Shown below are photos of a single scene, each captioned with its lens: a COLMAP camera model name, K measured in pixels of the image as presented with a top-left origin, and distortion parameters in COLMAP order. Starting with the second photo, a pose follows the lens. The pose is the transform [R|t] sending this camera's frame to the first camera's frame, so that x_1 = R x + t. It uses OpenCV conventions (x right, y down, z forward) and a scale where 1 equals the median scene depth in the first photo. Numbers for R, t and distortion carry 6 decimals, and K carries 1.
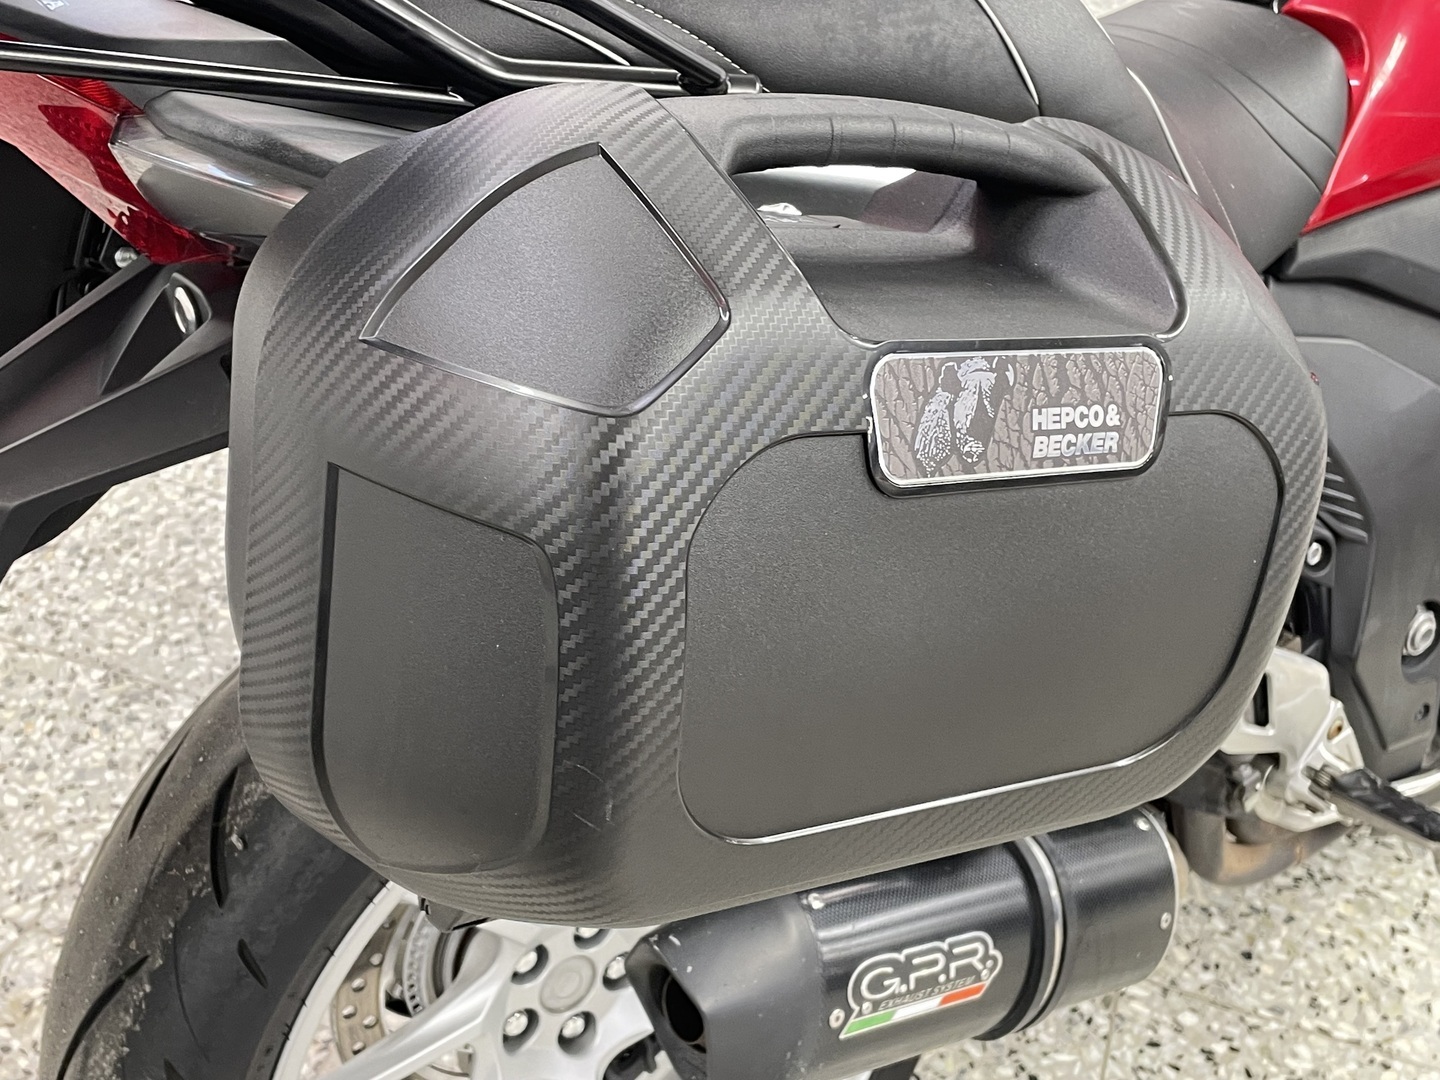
lens RADIAL K [[1730.4, 0, 727.3], [0, 1730.4, 541.1], [0, 0, 1]] dist [0.061987, 0.000000]
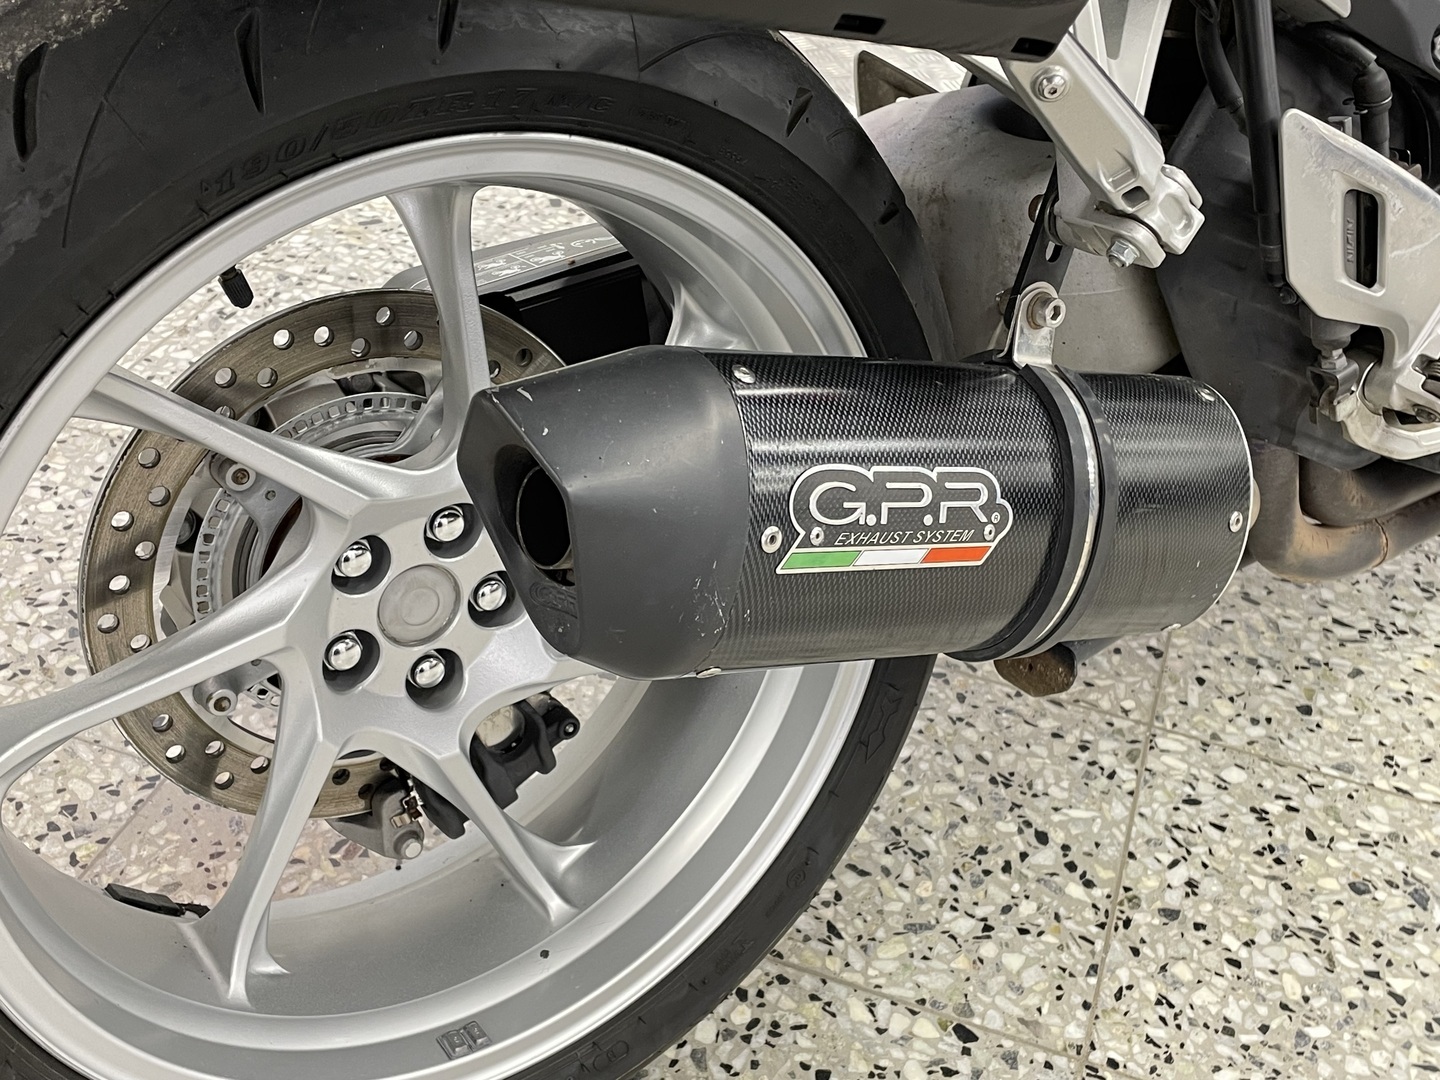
lens RADIAL K [[1730.4, 0, 721.2], [0, 1730.4, 545.6], [0, 0, 1]] dist [0.061987, 0.000000]
pose [[0.999951, 0.009870, 0.000595, 0.026592], [-0.009873, 0.999932, 0.006164, 0.168853], [-0.000534, -0.006169, 0.999981, 0.202359]]
